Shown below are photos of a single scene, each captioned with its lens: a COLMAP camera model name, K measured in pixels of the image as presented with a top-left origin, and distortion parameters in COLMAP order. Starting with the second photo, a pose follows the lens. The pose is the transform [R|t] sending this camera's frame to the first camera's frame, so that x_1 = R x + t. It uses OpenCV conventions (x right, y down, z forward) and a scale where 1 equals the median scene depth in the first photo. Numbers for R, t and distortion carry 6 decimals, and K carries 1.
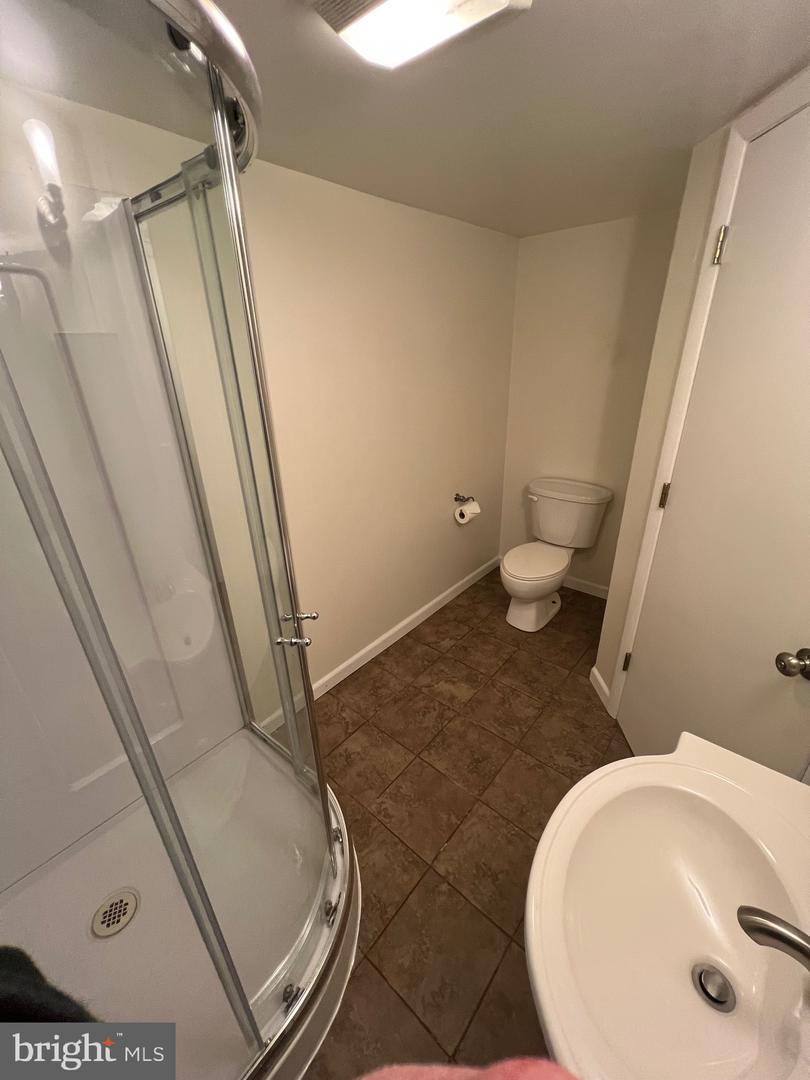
lens RADIAL K [[433.4, 0, 405.5], [0, 433.4, 540.3], [0, 0, 1]] dist [0.000127, -0.000136]
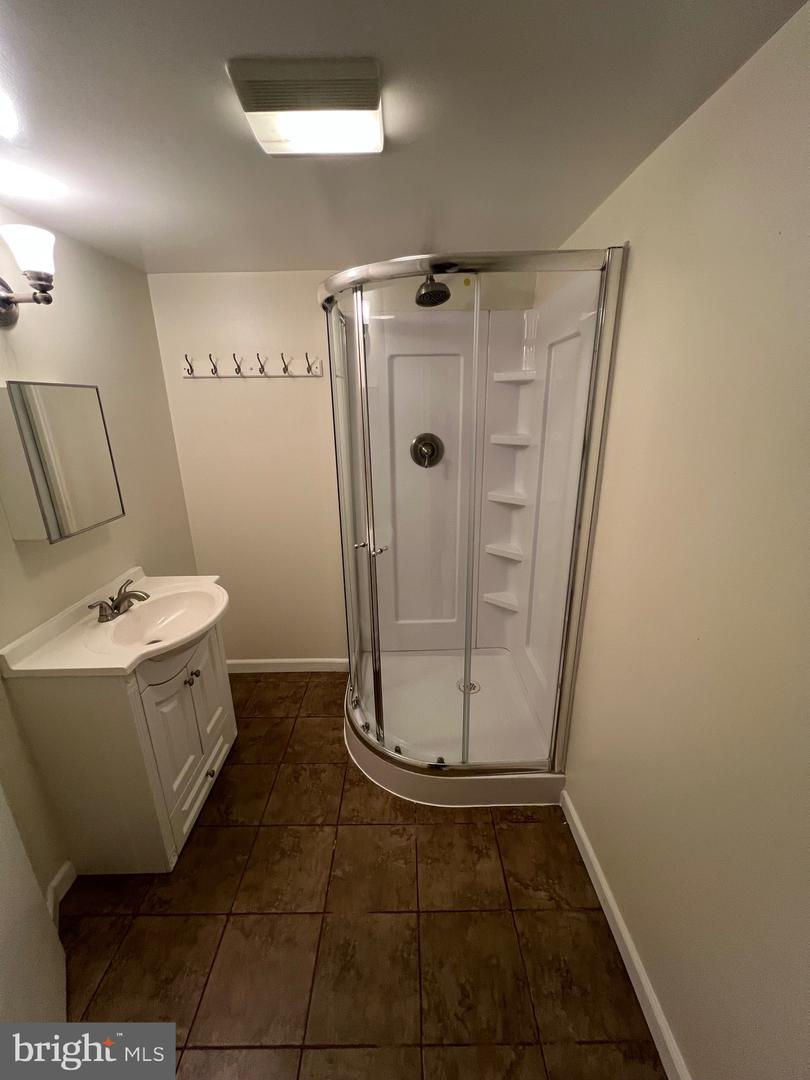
lens RADIAL K [[433.4, 0, 403.9], [0, 433.4, 538.1], [0, 0, 1]] dist [0.000127, -0.000136]
pose [[-0.757228, 0.236438, -0.608854, 0.380775], [-0.231702, 0.774314, 0.588857, -0.481676], [0.610672, 0.586971, -0.531549, 1.087429]]
